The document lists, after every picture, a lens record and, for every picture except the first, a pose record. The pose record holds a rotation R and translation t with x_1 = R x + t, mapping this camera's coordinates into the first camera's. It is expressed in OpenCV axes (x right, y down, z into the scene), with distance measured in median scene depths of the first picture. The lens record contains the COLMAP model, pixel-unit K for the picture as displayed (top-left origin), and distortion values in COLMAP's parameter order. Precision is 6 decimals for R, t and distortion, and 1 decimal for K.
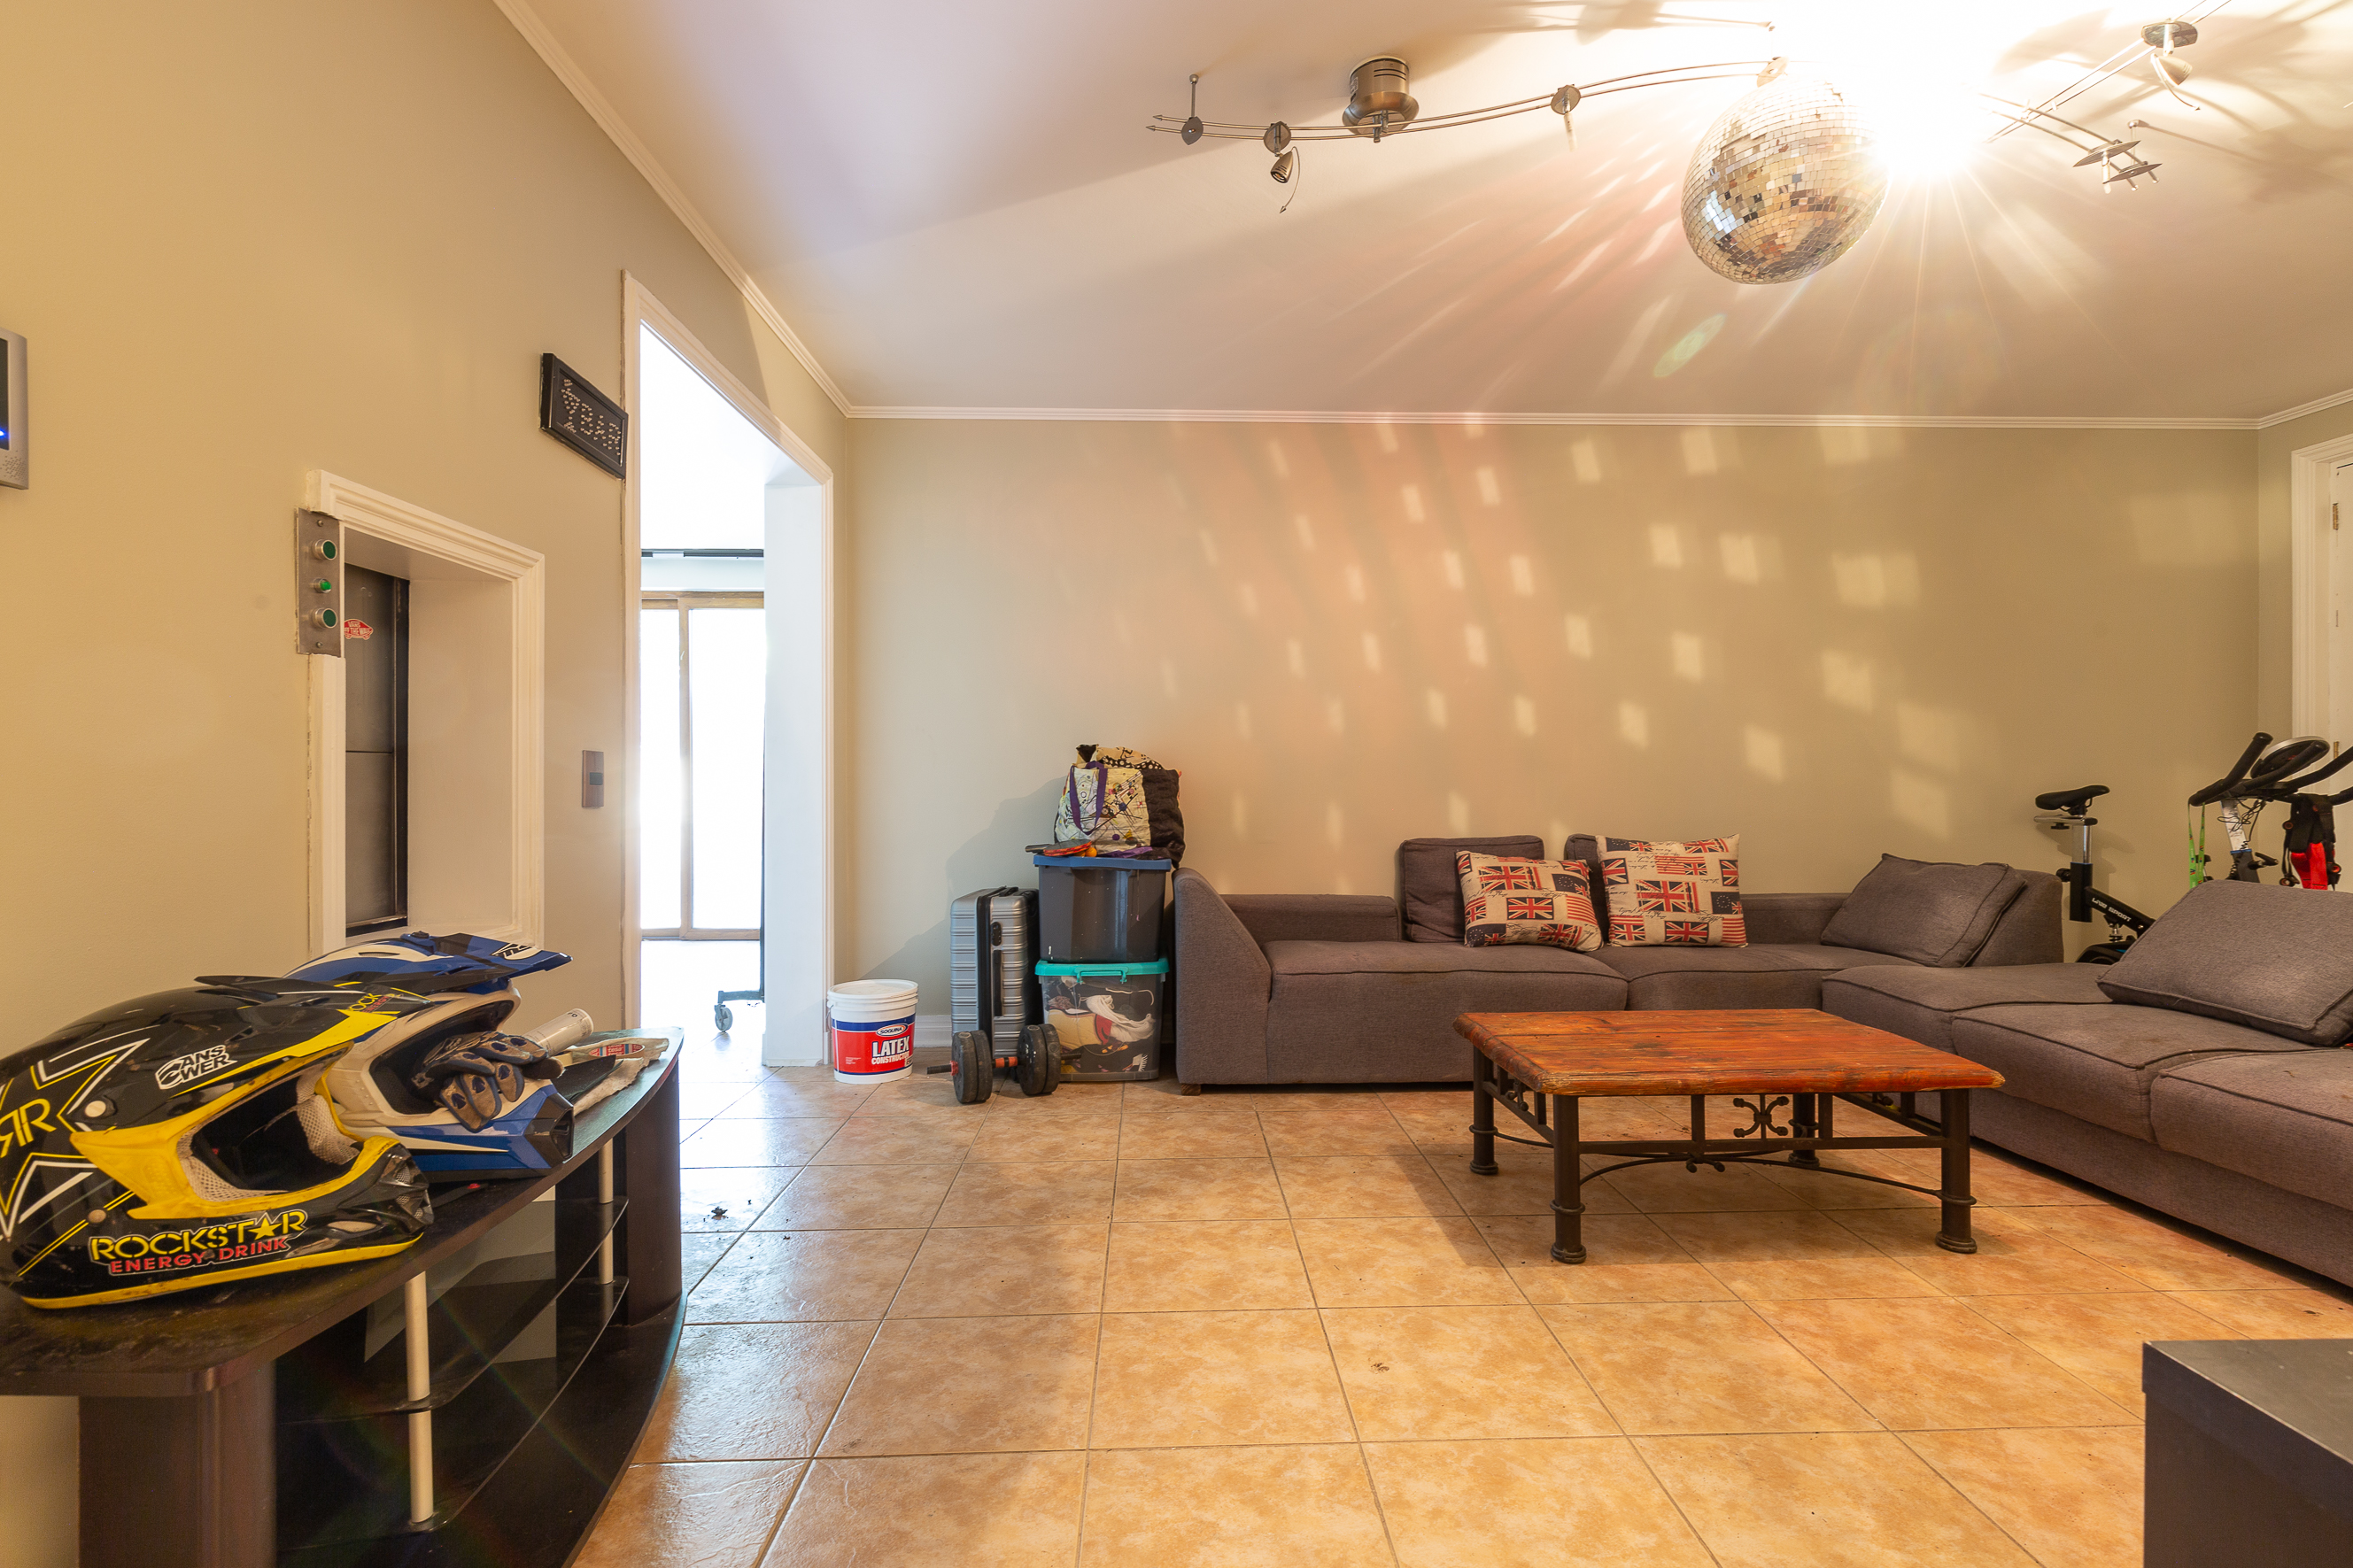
lens RADIAL K [[1076.1, 0, 1183.4], [0, 1076.1, 782.6], [0, 0, 1]] dist [0.009934, -0.002826]
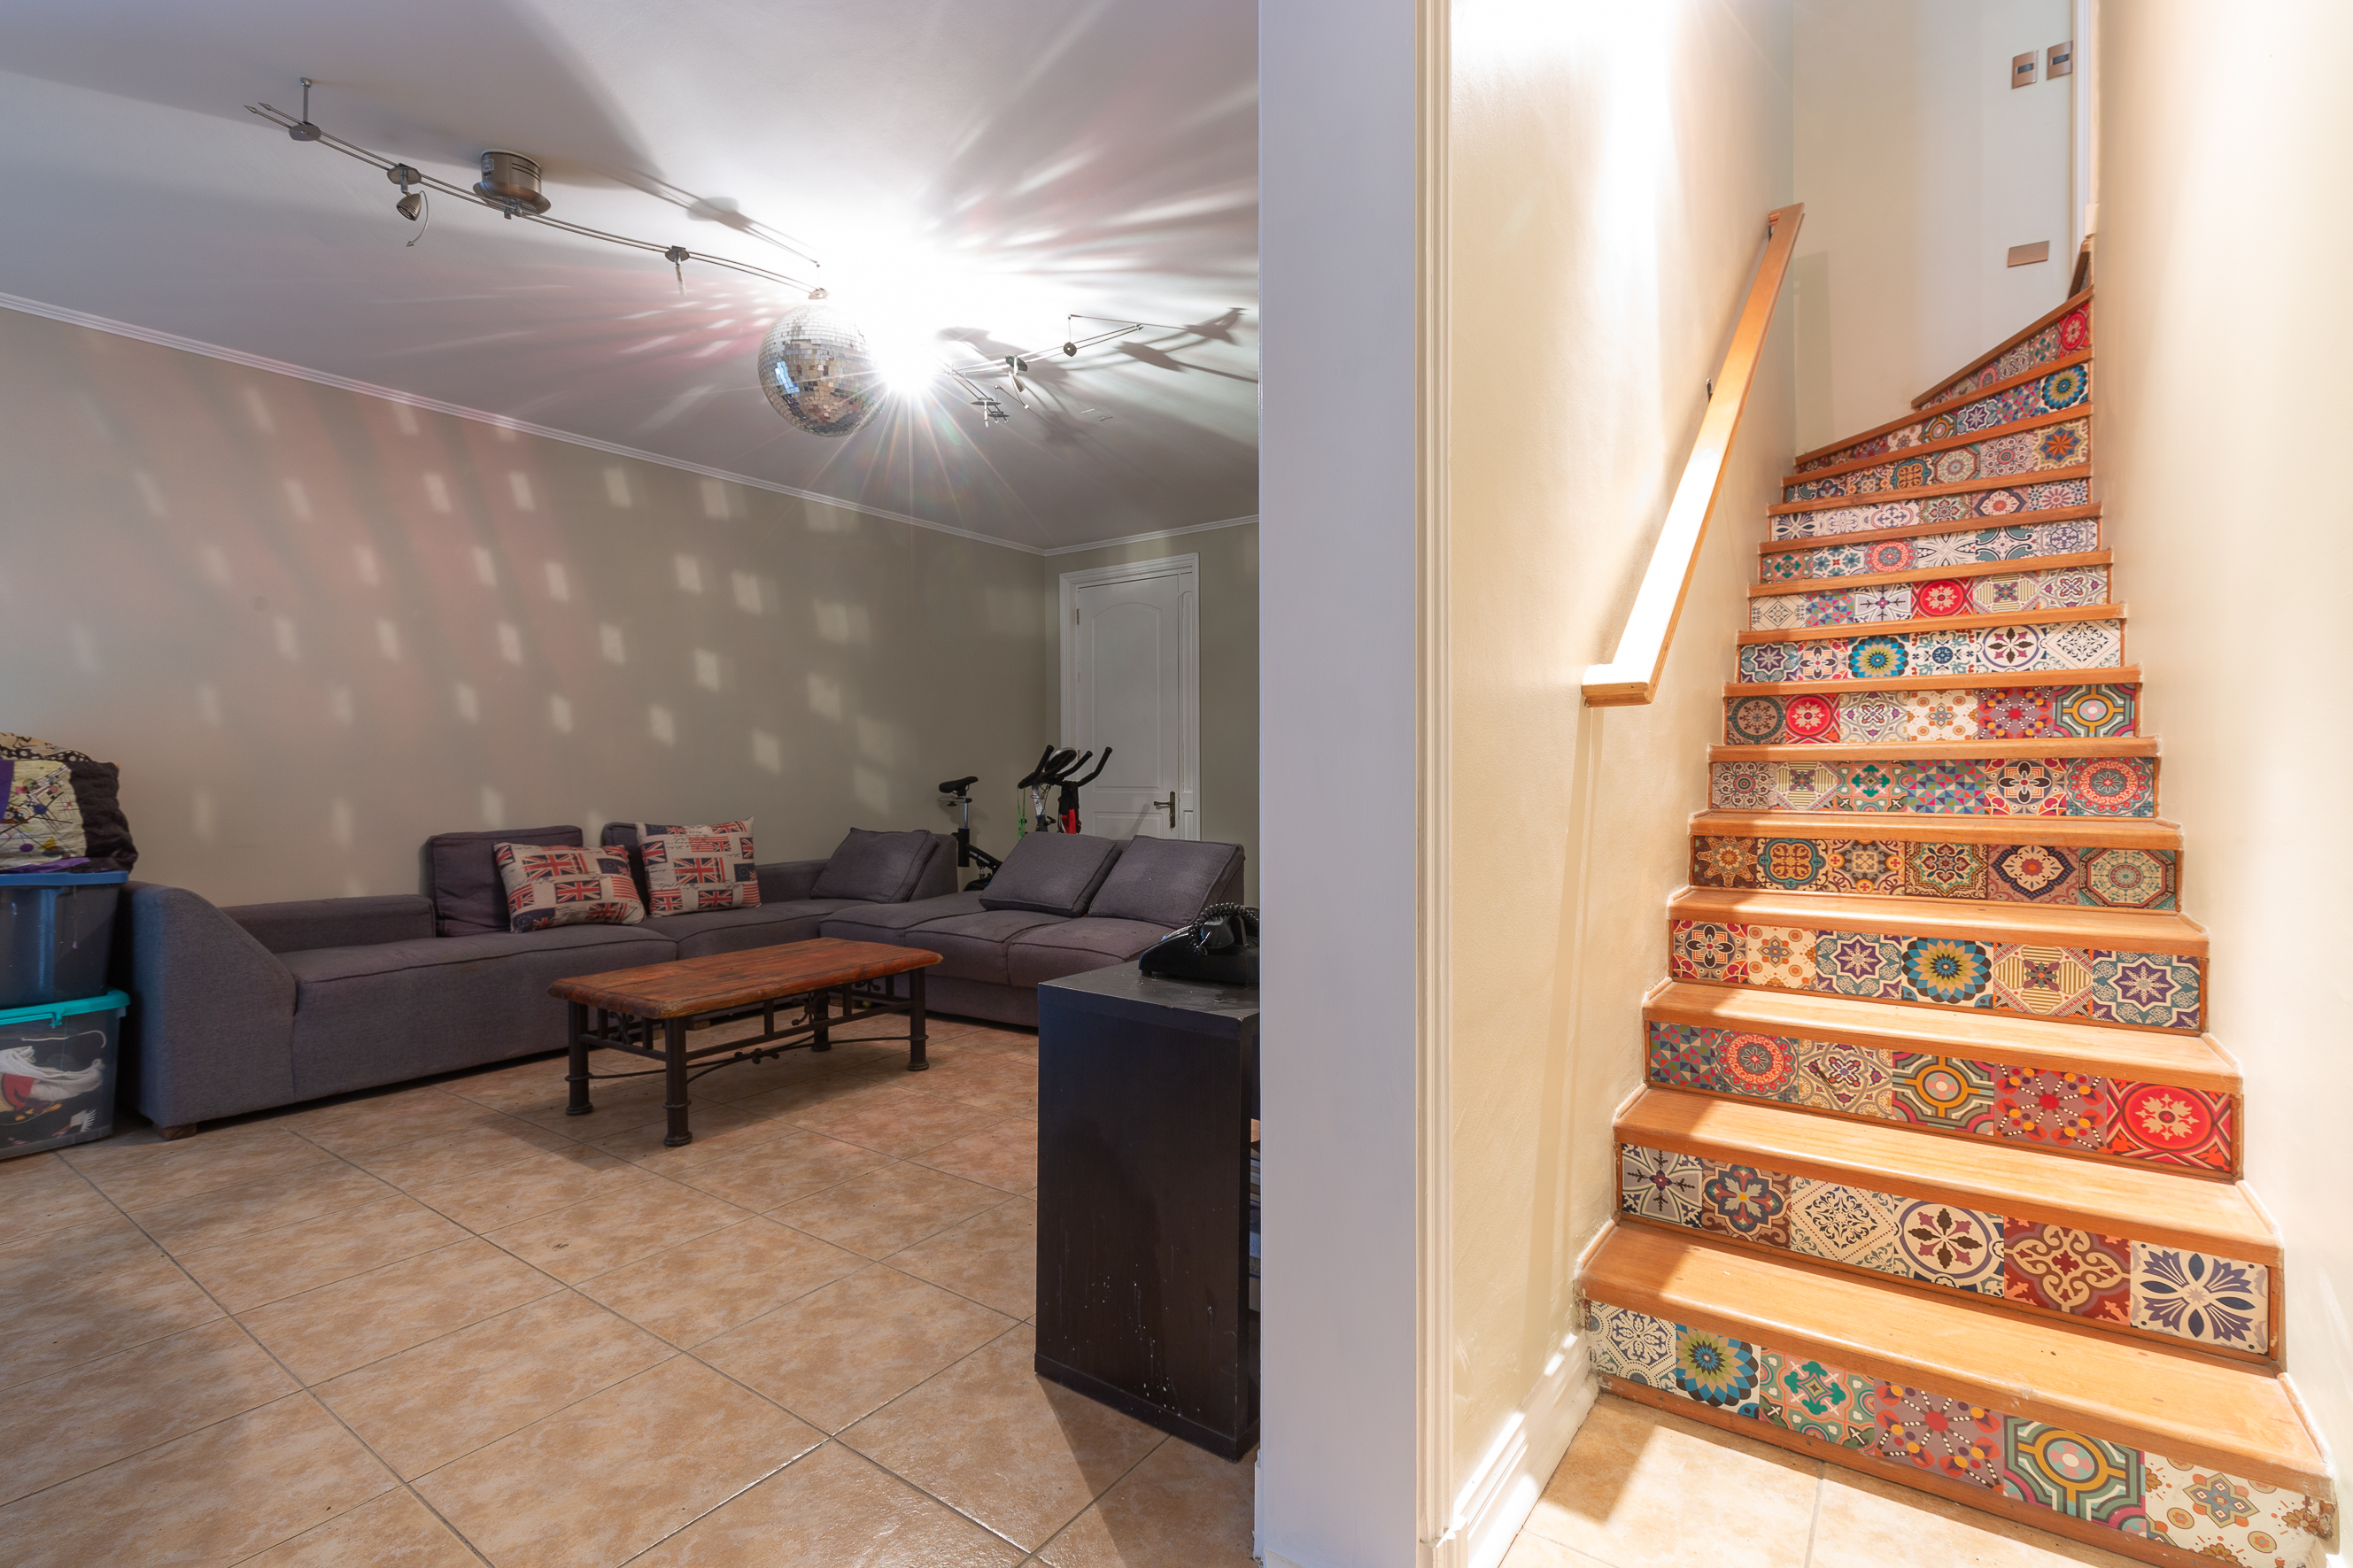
lens RADIAL K [[1076.1, 0, 1177.5], [0, 1076.1, 776.4], [0, 0, 1]] dist [0.009934, -0.002826]
pose [[0.613624, -0.004544, 0.789585, -0.192982], [0.003633, 0.999989, 0.002931, -0.000983], [-0.789590, 0.001070, 0.613634, -0.174457]]
